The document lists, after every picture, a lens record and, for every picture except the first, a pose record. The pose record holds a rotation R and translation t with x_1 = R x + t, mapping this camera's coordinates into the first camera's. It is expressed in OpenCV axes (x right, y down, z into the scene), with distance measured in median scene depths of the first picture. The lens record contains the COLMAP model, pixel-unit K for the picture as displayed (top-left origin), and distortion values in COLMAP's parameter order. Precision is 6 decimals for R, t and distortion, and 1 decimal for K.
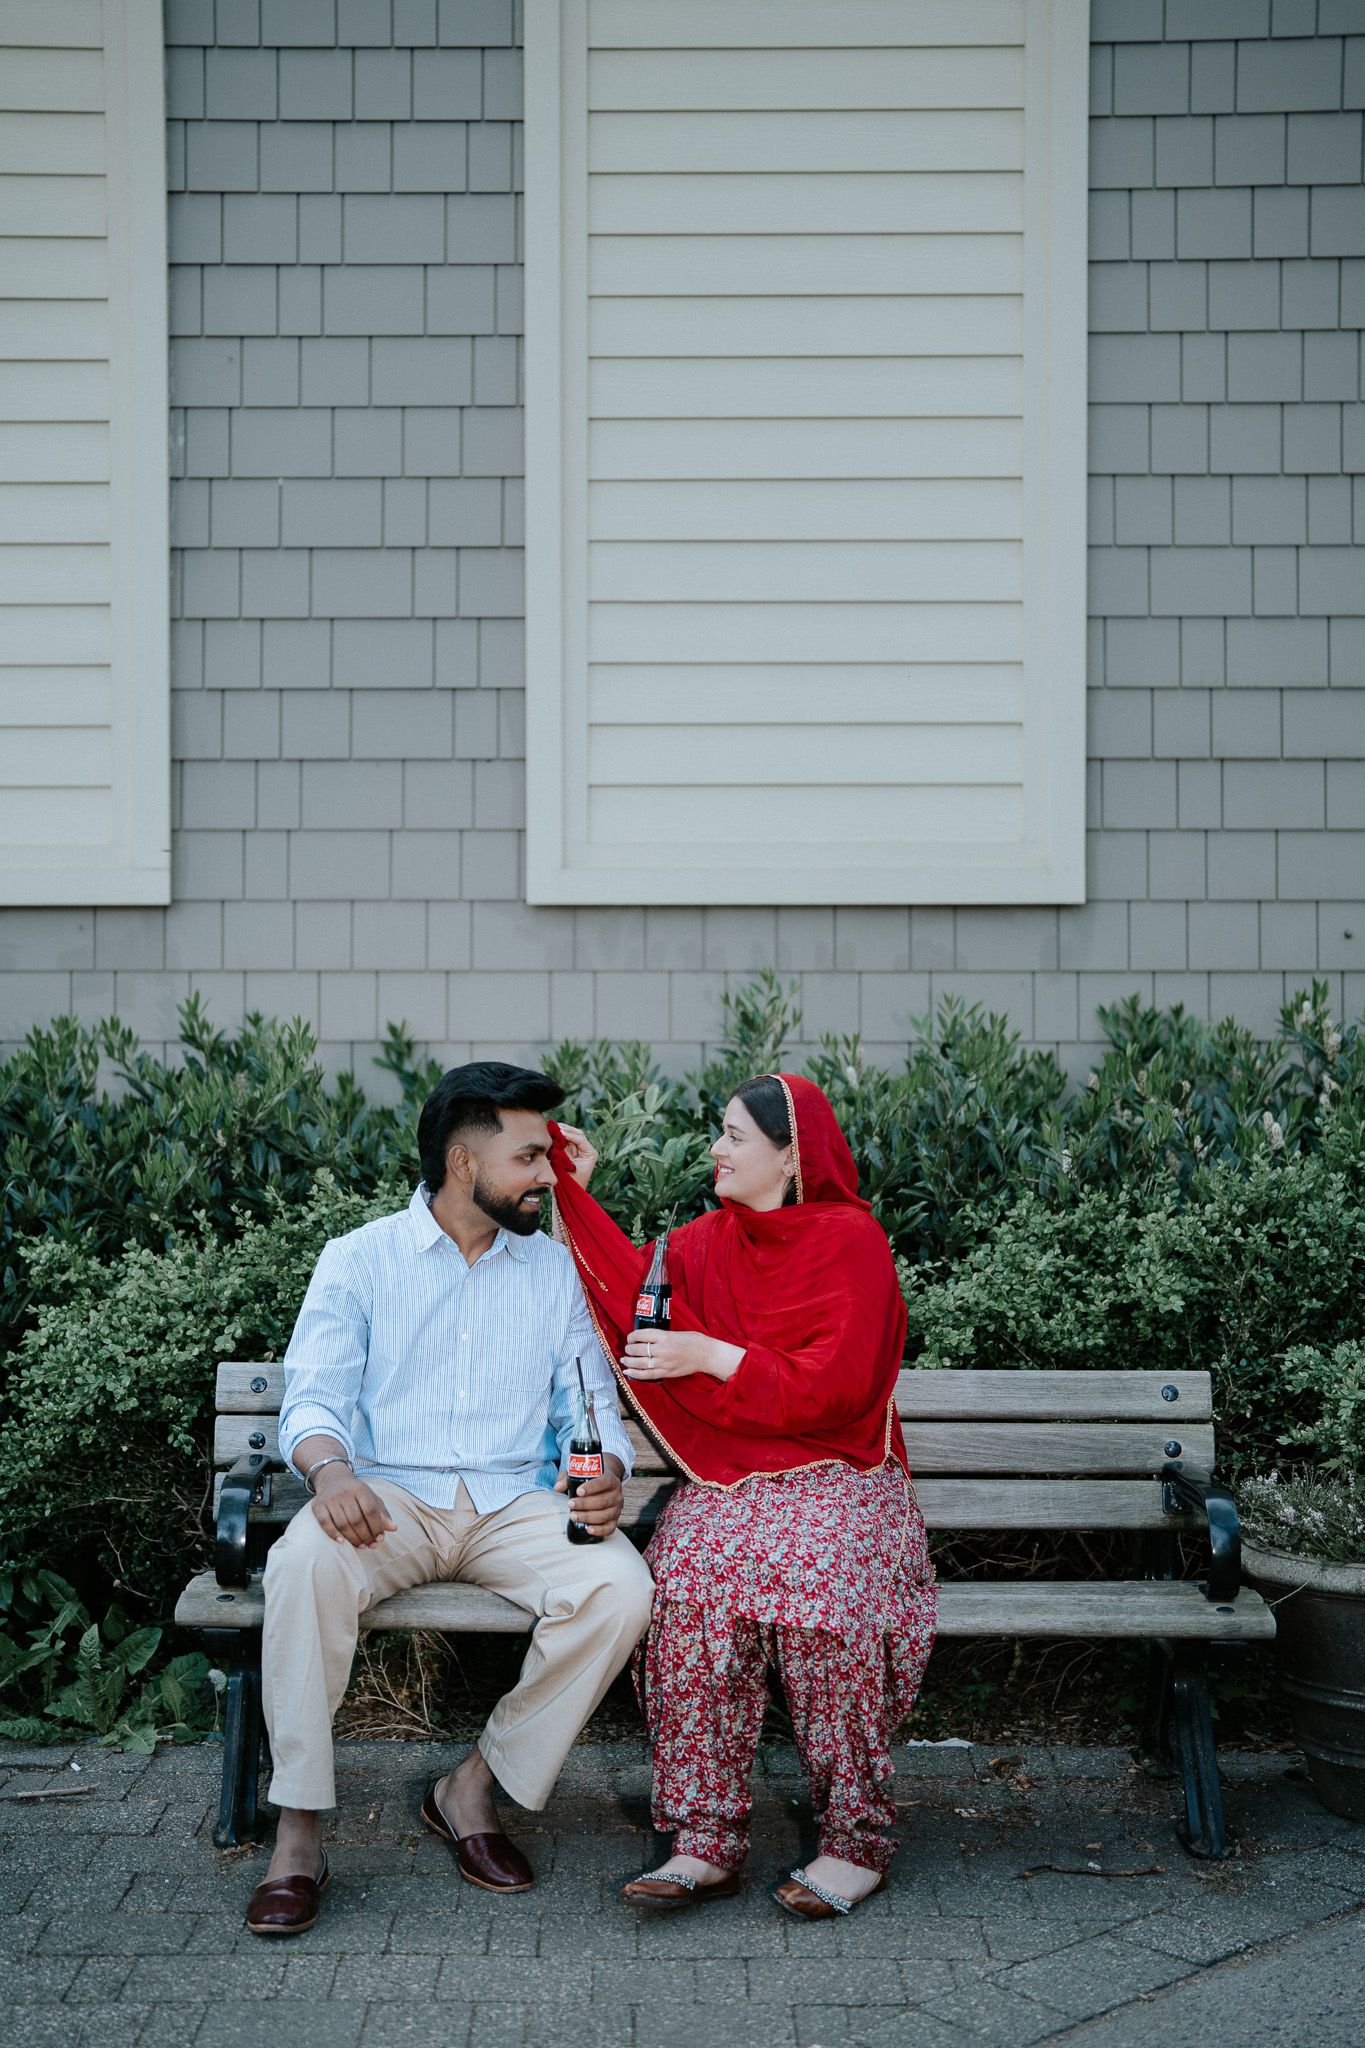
lens RADIAL K [[2811.0, 0, 584.1], [0, 2811.0, 1031.8], [0, 0, 1]] dist [0.011278, 0.000000]
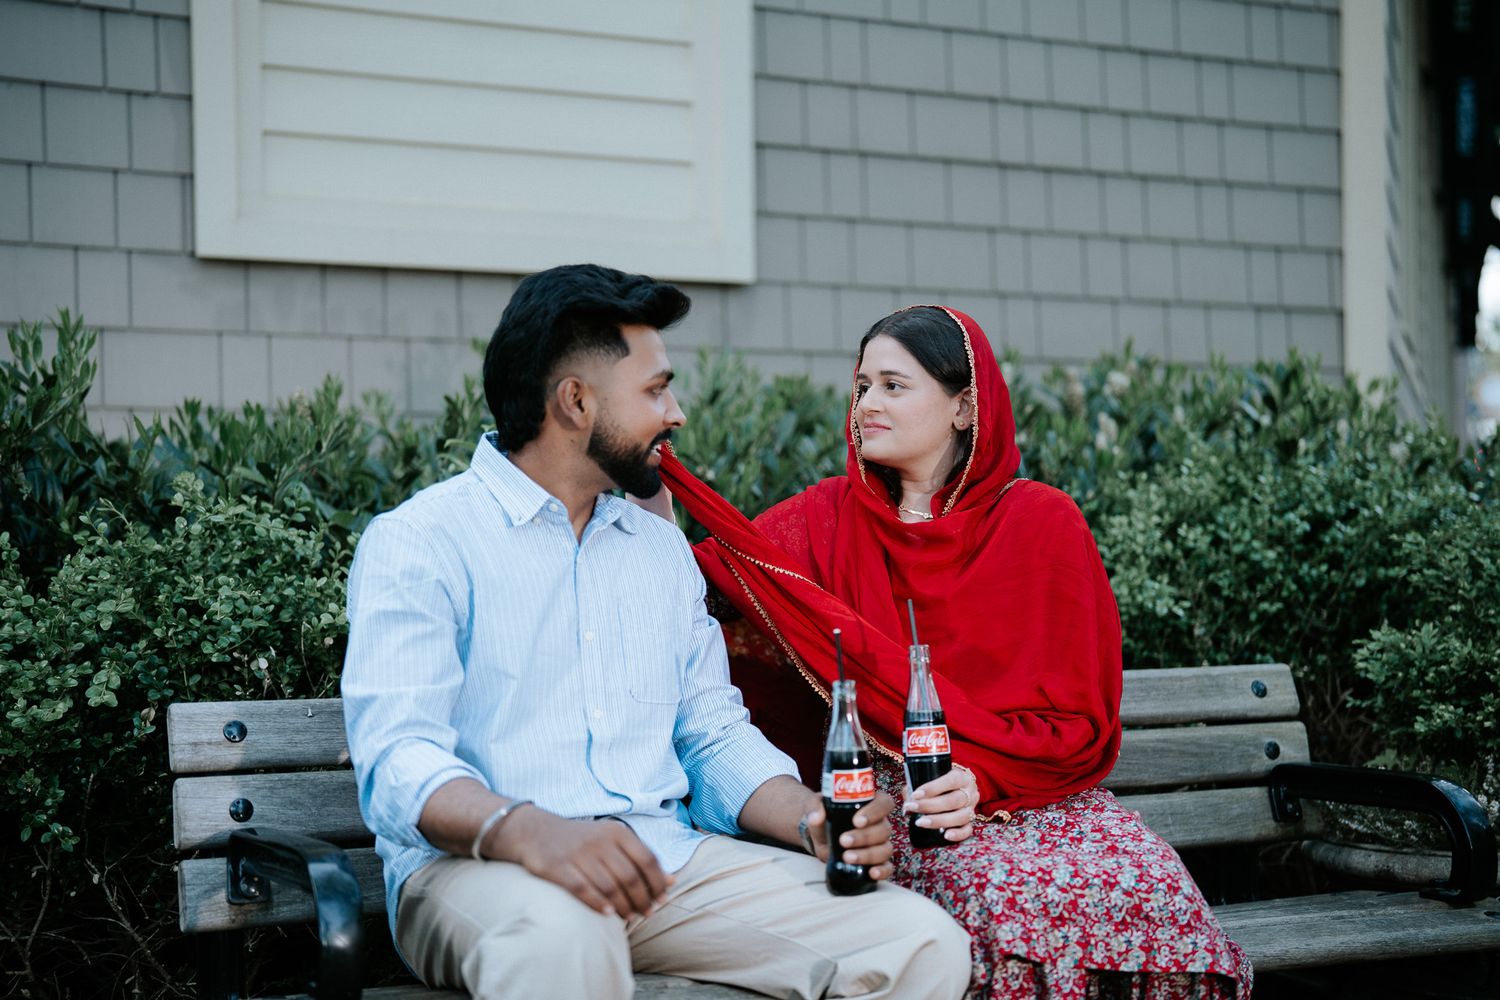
lens RADIAL K [[2058.9, 0, 755.9], [0, 2058.9, 502.3], [0, 0, 1]] dist [0.011278, 0.000000]
pose [[0.888151, 0.000652, 0.459551, -0.221894], [0.021354, 0.998860, -0.042687, 0.087558], [-0.459055, 0.047726, 0.887125, 0.454592]]
